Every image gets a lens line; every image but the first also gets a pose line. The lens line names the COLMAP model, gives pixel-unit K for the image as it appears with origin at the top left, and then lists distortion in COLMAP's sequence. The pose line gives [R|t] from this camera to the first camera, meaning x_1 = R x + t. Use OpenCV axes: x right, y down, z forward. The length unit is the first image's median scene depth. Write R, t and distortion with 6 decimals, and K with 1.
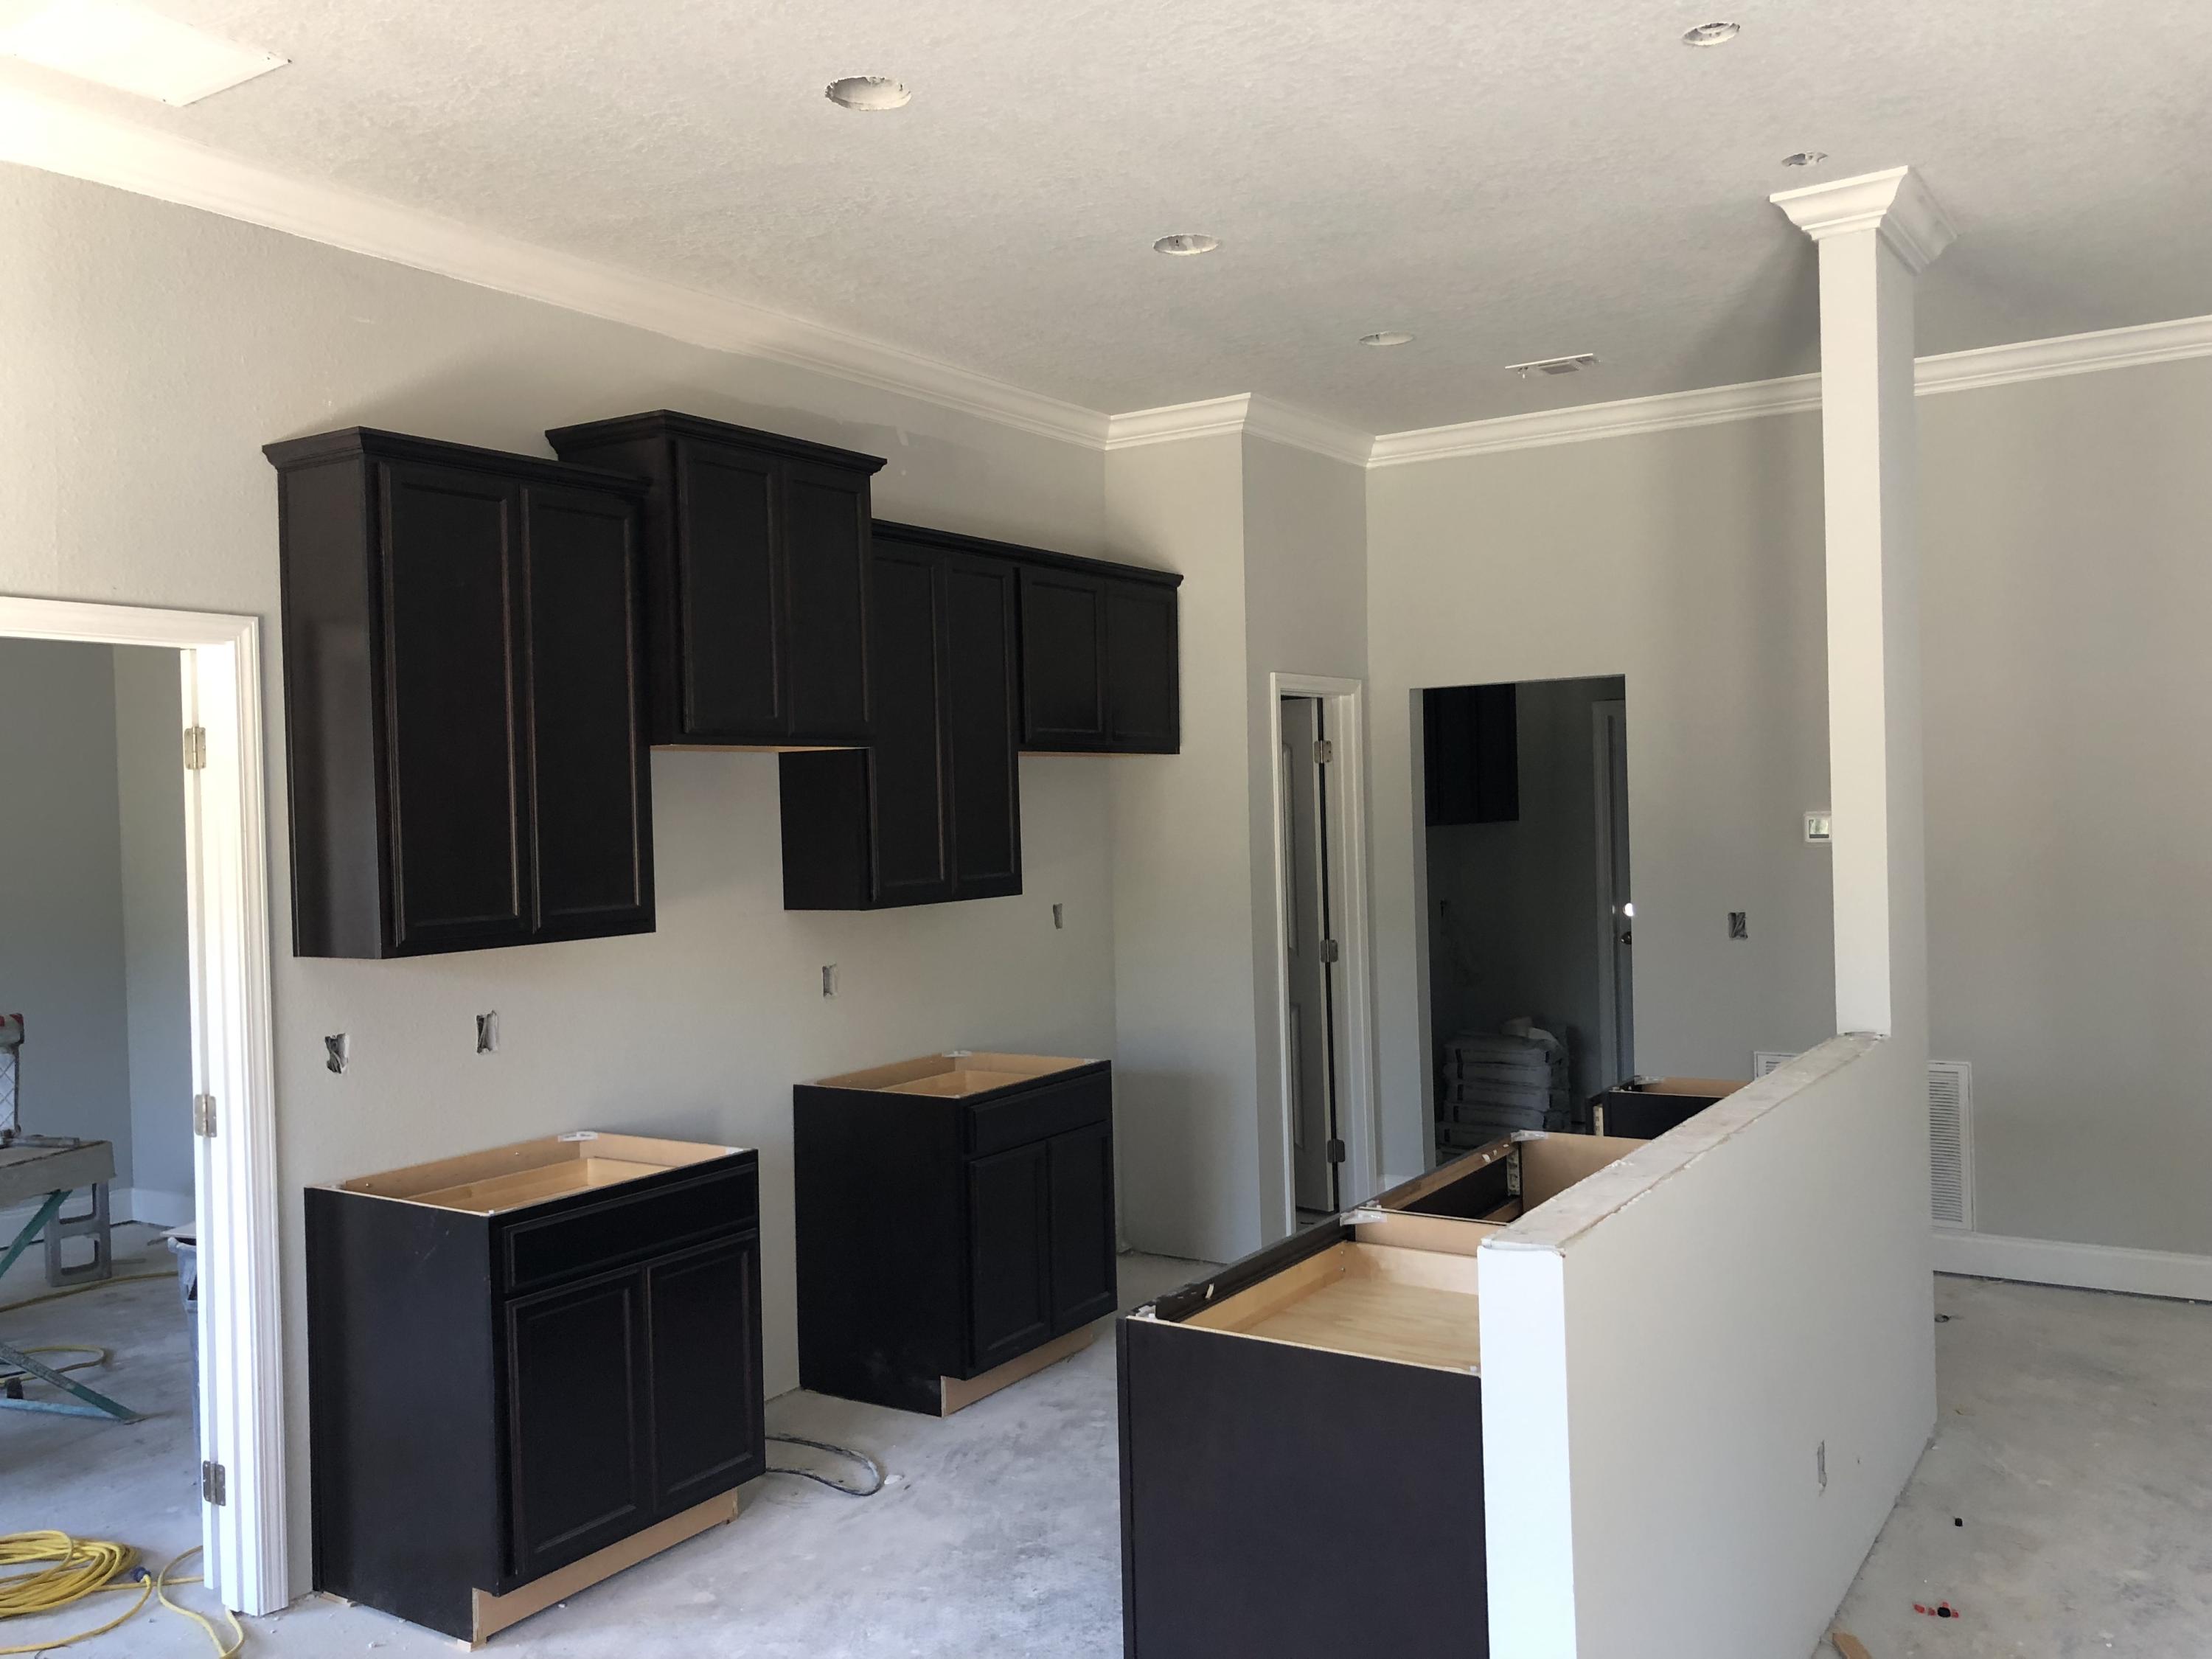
lens RADIAL K [[1826.1, 0, 1108.6], [0, 1826.1, 827.5], [0, 0, 1]] dist [0.011393, 0.005271]
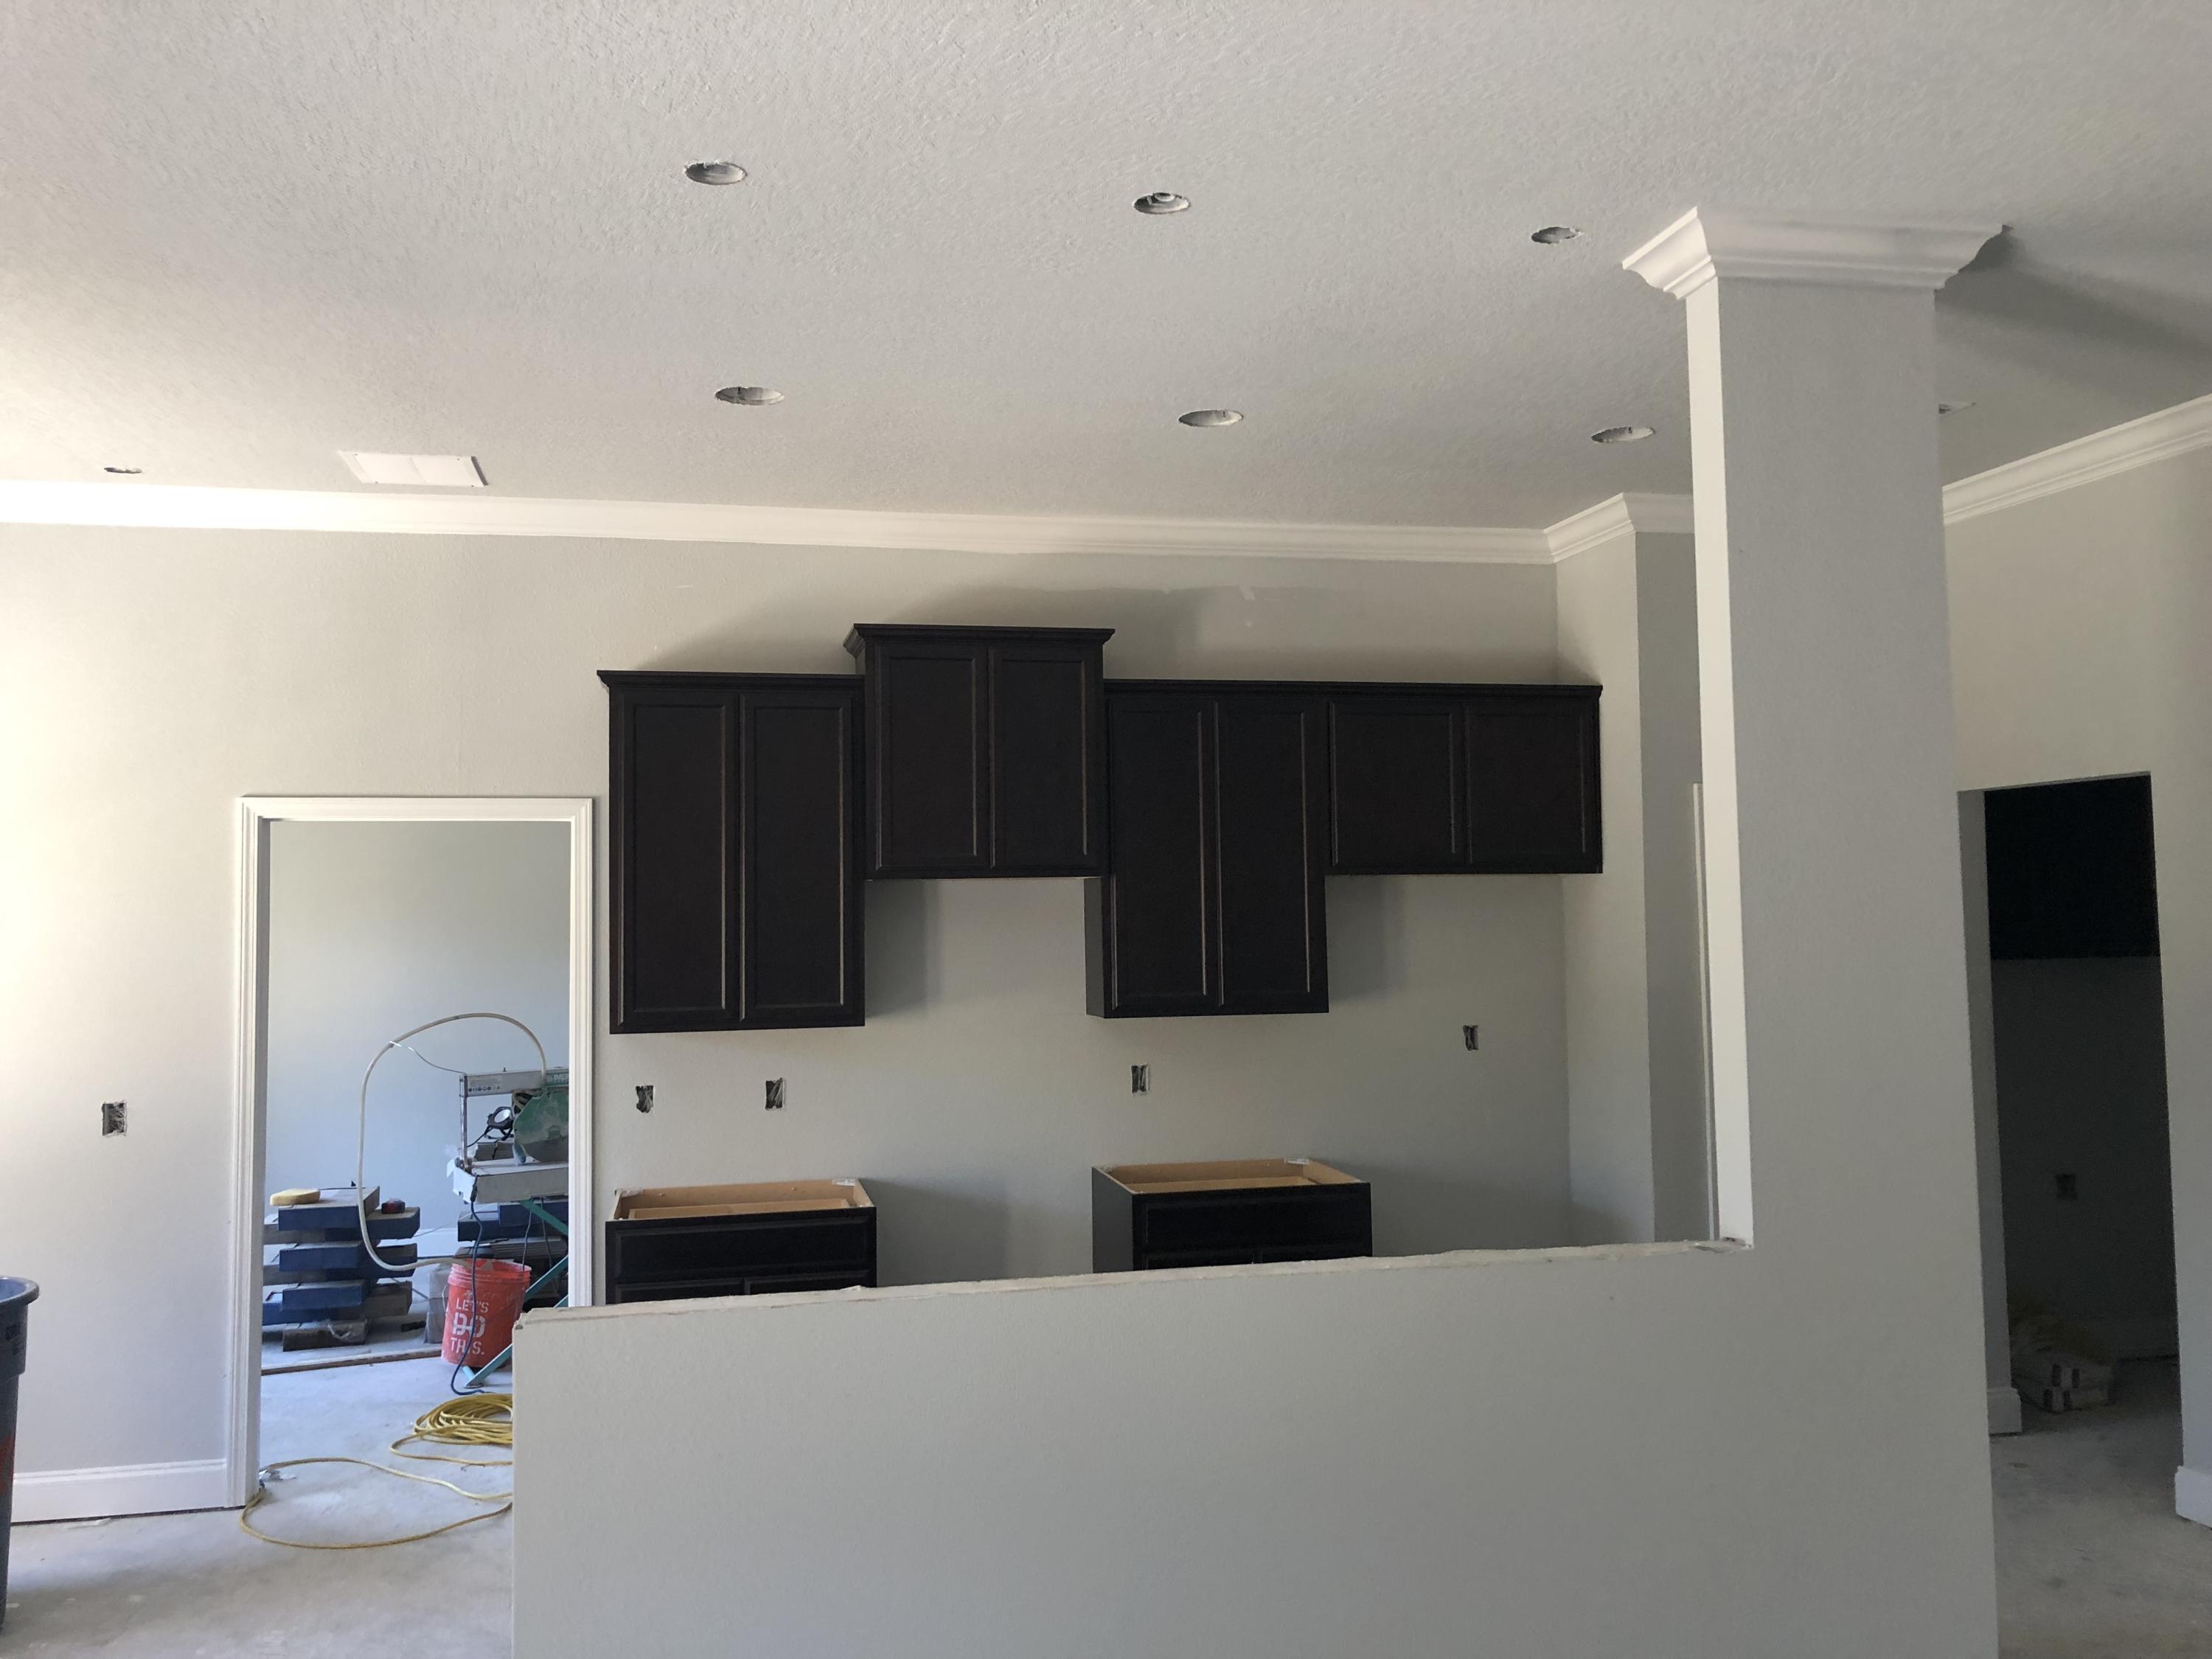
lens RADIAL K [[1826.1, 0, 1168.5], [0, 1826.1, 773.8], [0, 0, 1]] dist [0.011393, 0.005271]
pose [[0.700582, -0.029719, -0.712952, 0.718837], [-0.015876, 0.998236, -0.057211, -0.044202], [0.713395, 0.051399, 0.698875, 0.224157]]
